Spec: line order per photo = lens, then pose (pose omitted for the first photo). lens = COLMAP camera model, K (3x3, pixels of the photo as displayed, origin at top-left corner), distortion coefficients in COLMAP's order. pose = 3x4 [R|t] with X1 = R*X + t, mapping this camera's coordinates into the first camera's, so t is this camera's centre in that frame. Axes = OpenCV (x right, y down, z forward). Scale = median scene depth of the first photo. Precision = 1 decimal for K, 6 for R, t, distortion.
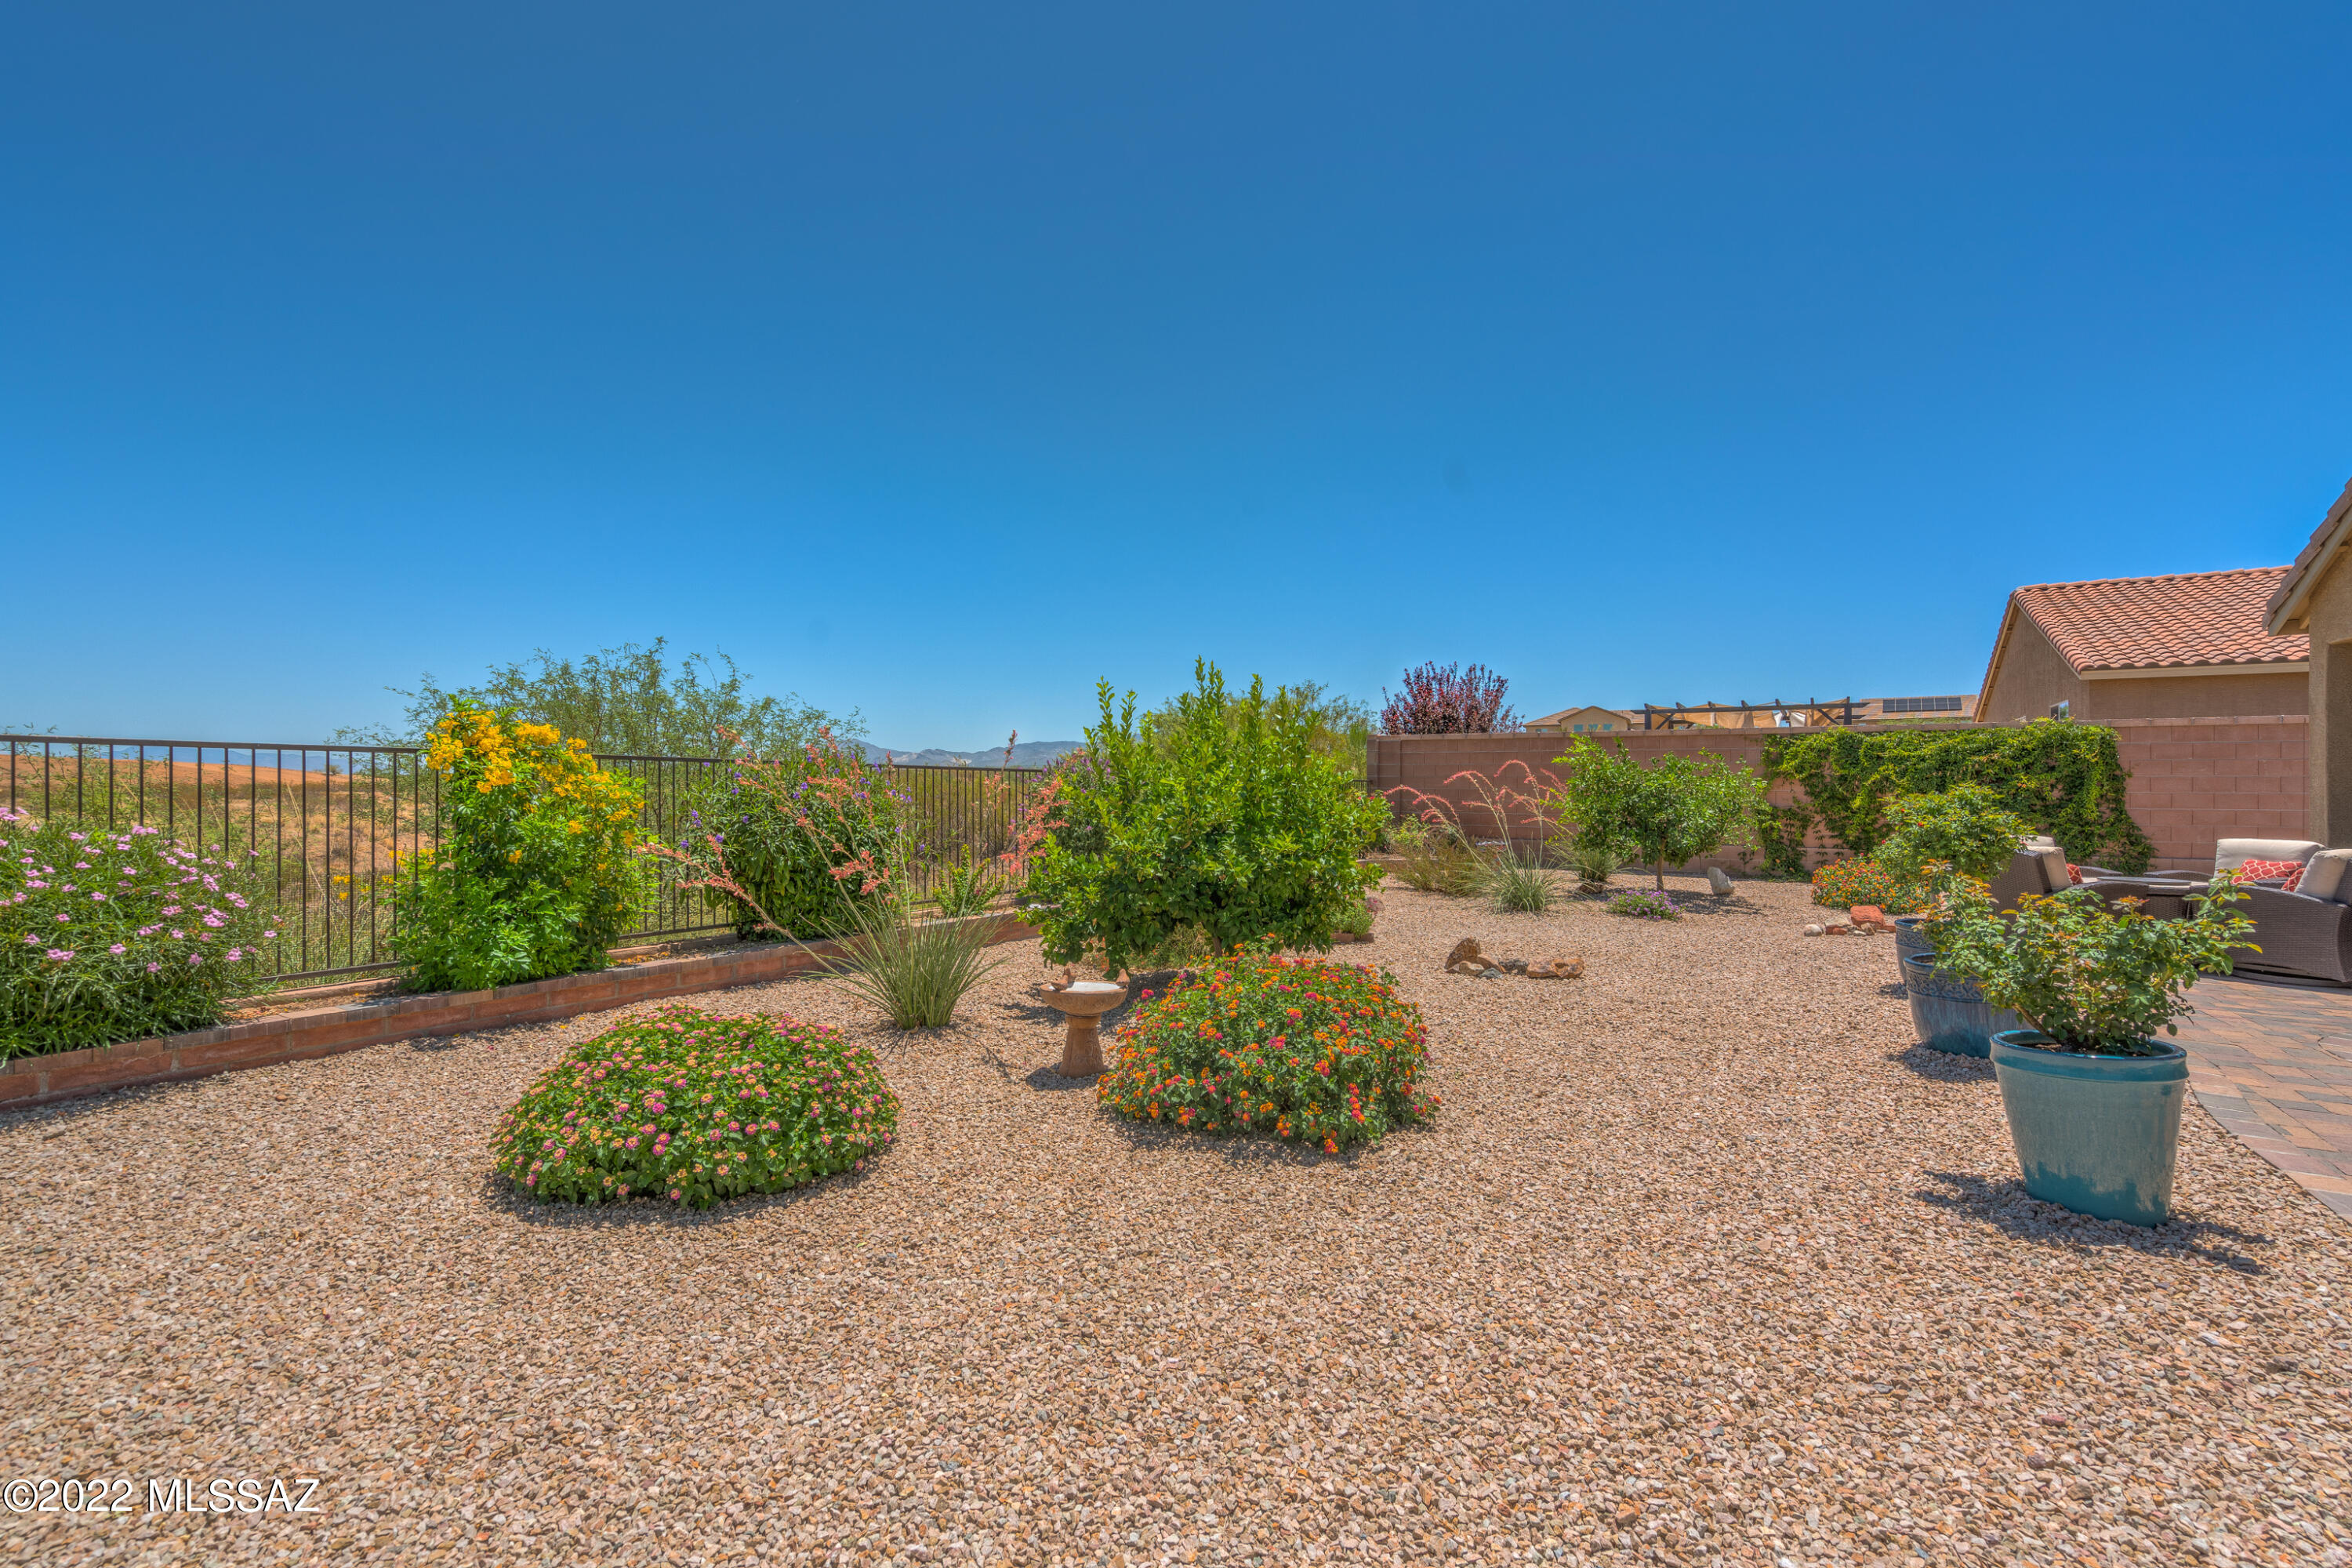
lens RADIAL K [[1056.5, 0, 1172.4], [0, 1056.5, 788.4], [0, 0, 1]] dist [-0.002654, -0.000126]
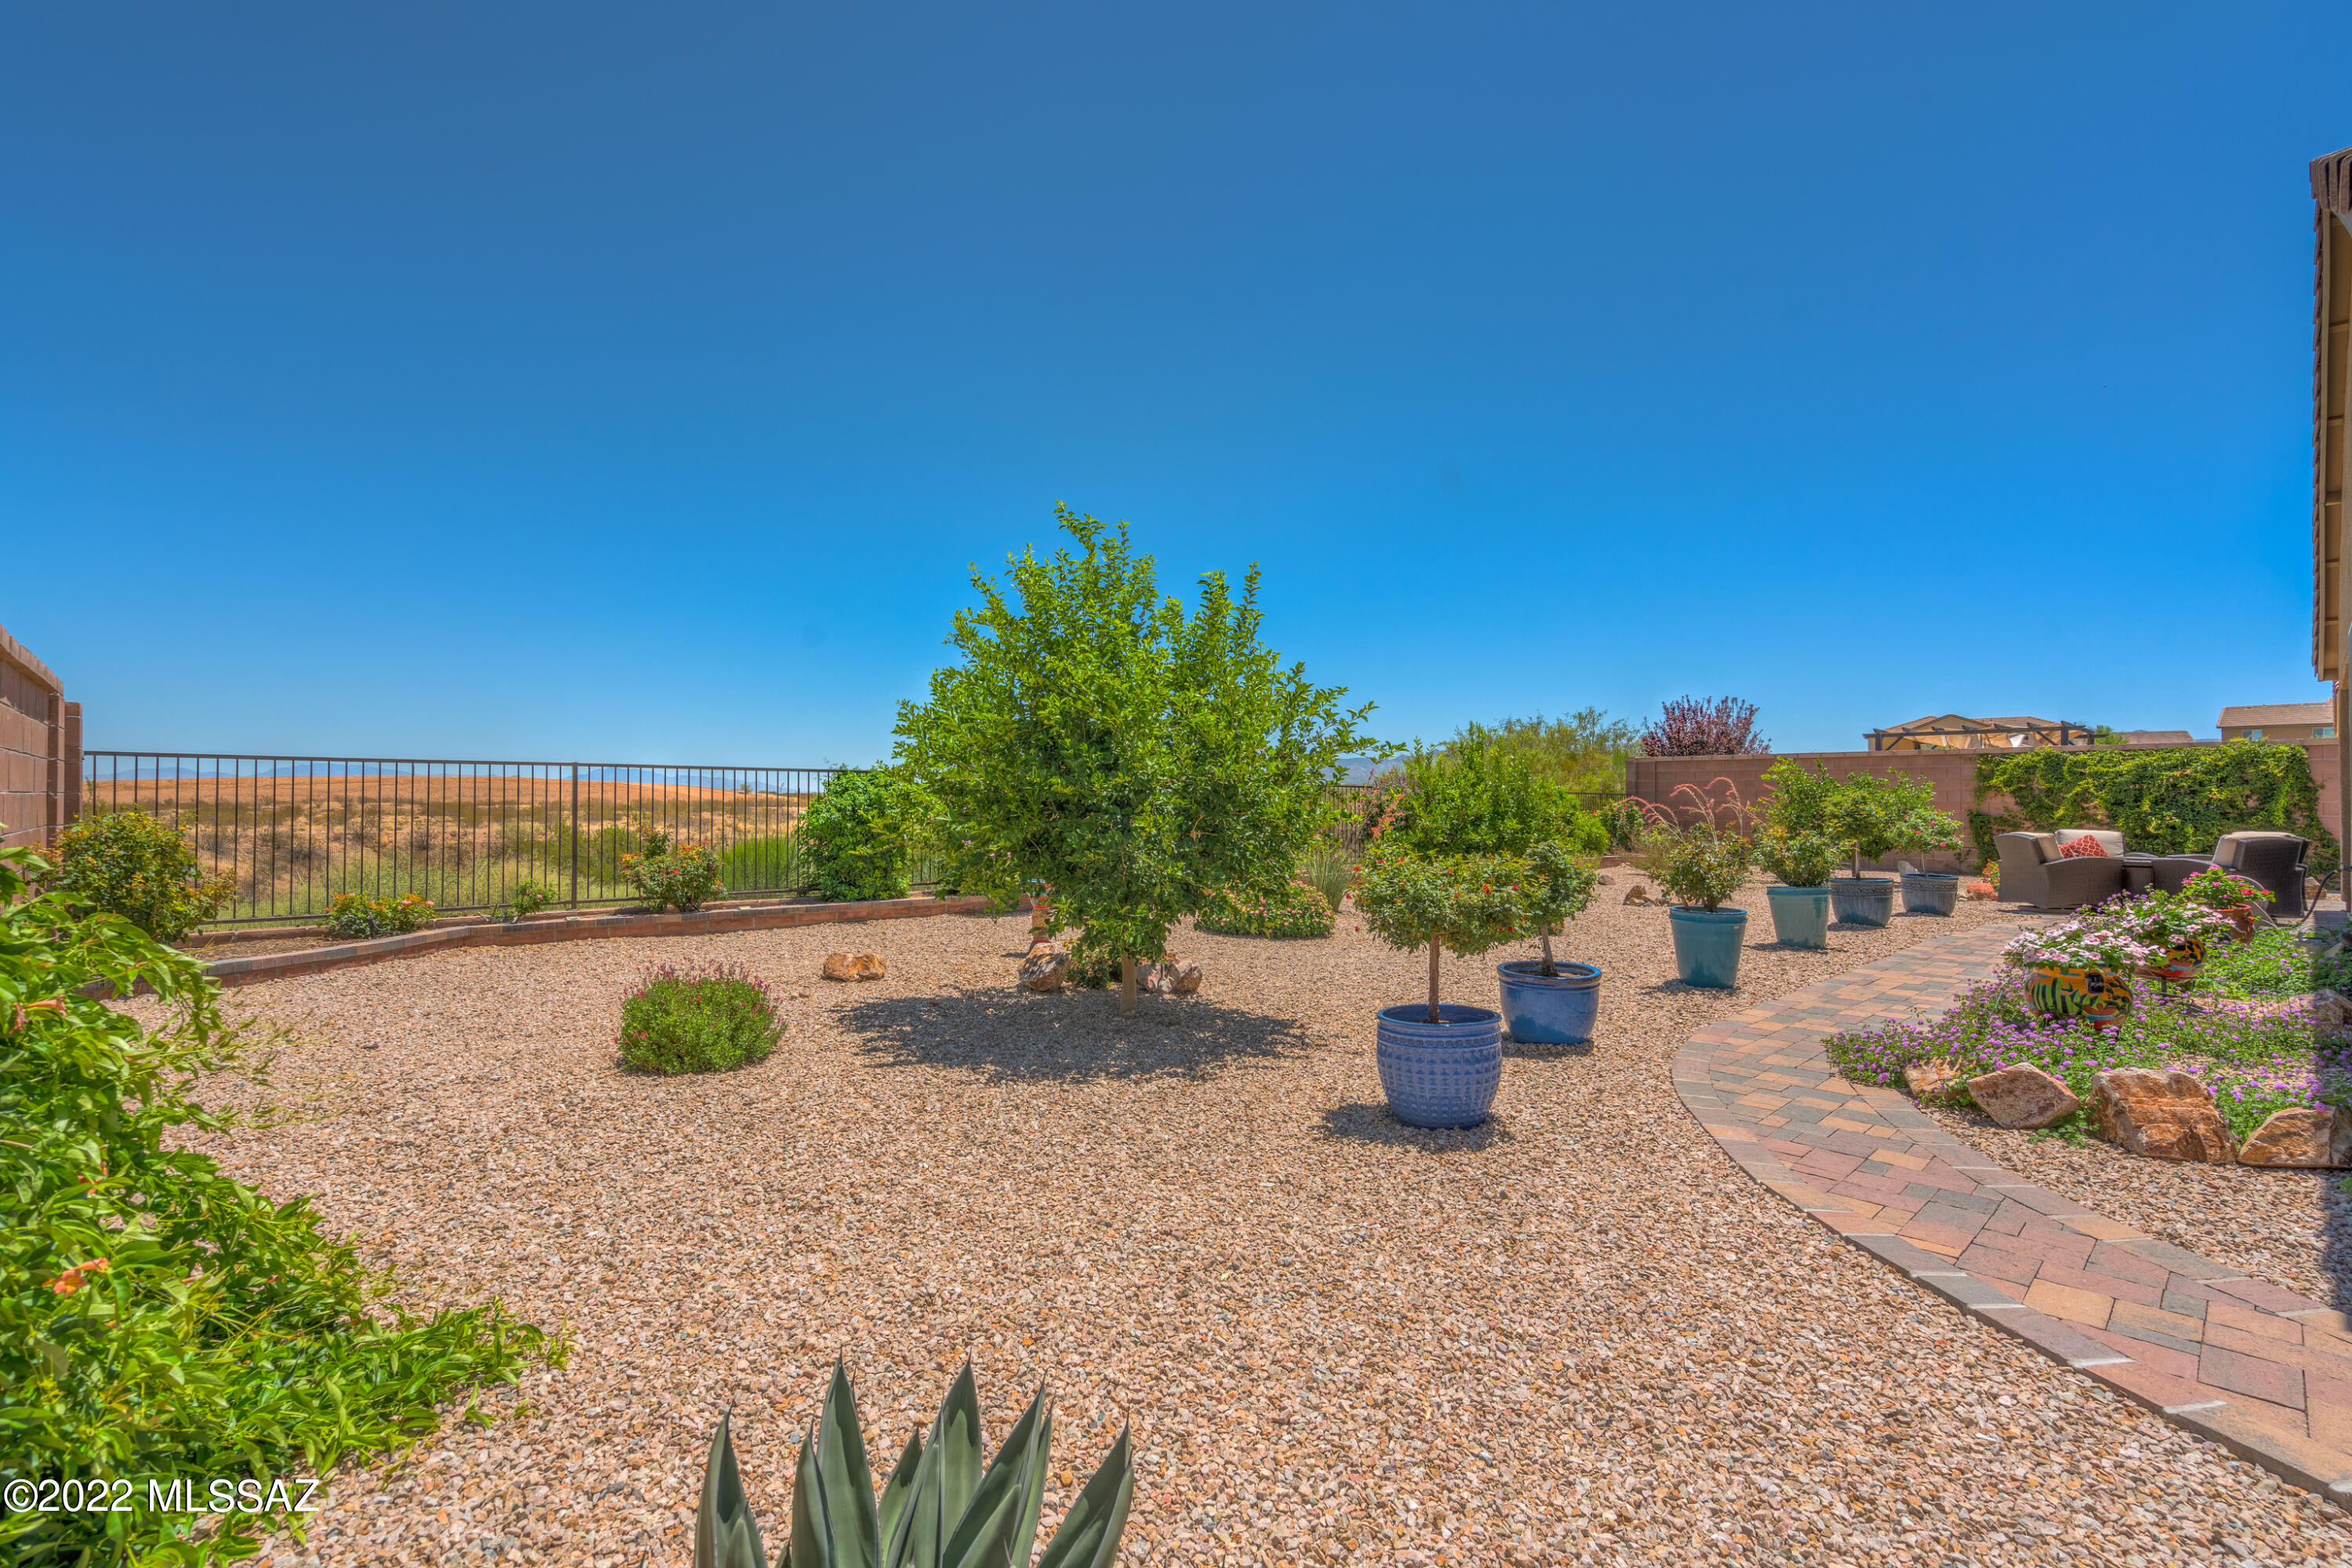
lens RADIAL K [[1056.5, 0, 1172.4], [0, 1056.5, 788.4], [0, 0, 1]] dist [-0.002654, -0.000126]
pose [[0.961685, -0.003731, -0.274133, 0.015156], [-0.000788, 0.999866, -0.016375, 0.007829], [0.274157, 0.015963, 0.961552, -0.405582]]
